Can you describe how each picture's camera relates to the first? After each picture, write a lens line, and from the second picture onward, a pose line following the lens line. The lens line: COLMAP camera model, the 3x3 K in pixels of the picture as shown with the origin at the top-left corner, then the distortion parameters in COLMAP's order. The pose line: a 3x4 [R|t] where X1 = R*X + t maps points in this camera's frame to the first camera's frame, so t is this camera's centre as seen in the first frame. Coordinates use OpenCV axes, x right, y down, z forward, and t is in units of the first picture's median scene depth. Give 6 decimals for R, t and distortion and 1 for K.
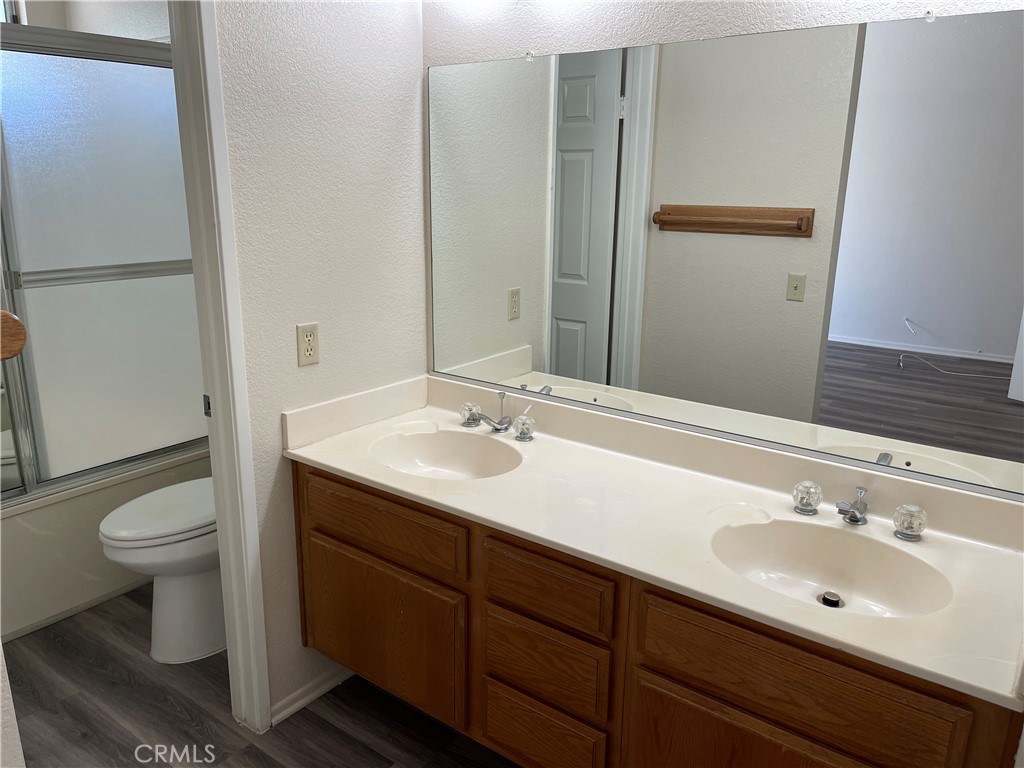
lens RADIAL K [[771.9, 0, 508.9], [0, 771.9, 391.0], [0, 0, 1]] dist [0.088153, -0.111633]
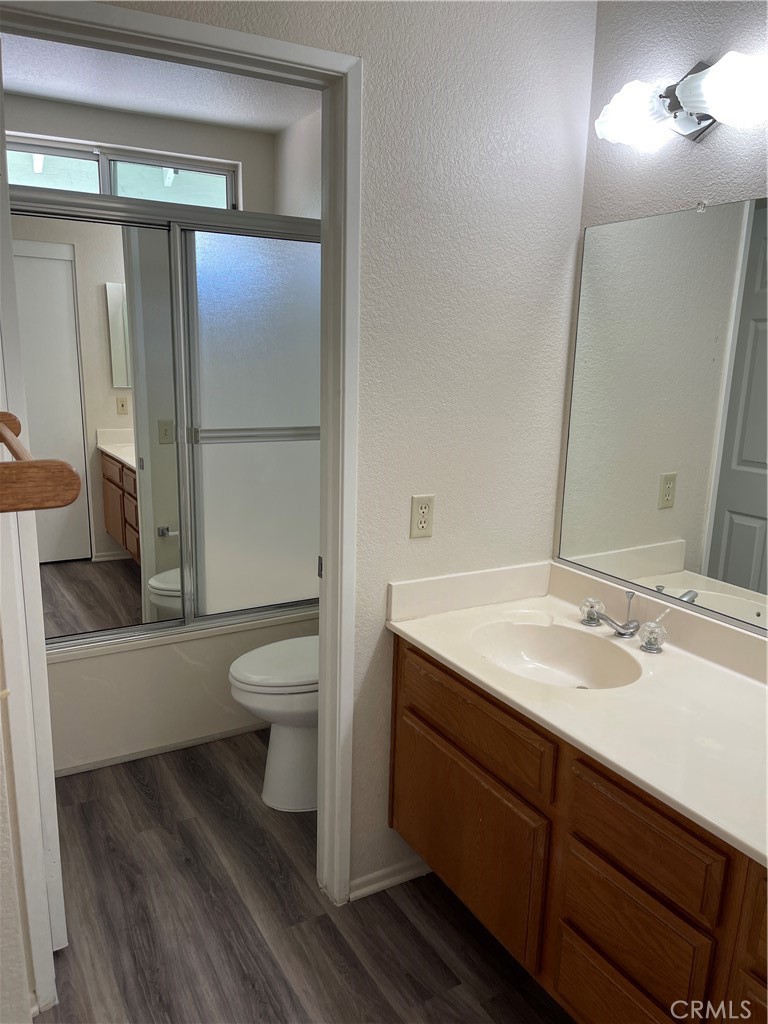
lens RADIAL K [[771.9, 0, 381.7], [0, 771.9, 530.3], [0, 0, 1]] dist [0.088153, -0.111633]
pose [[0.918937, 0.100439, -0.381401, 0.061757], [-0.116923, 0.992935, -0.020228, -0.016654], [0.376675, 0.063183, 0.924188, 0.086467]]
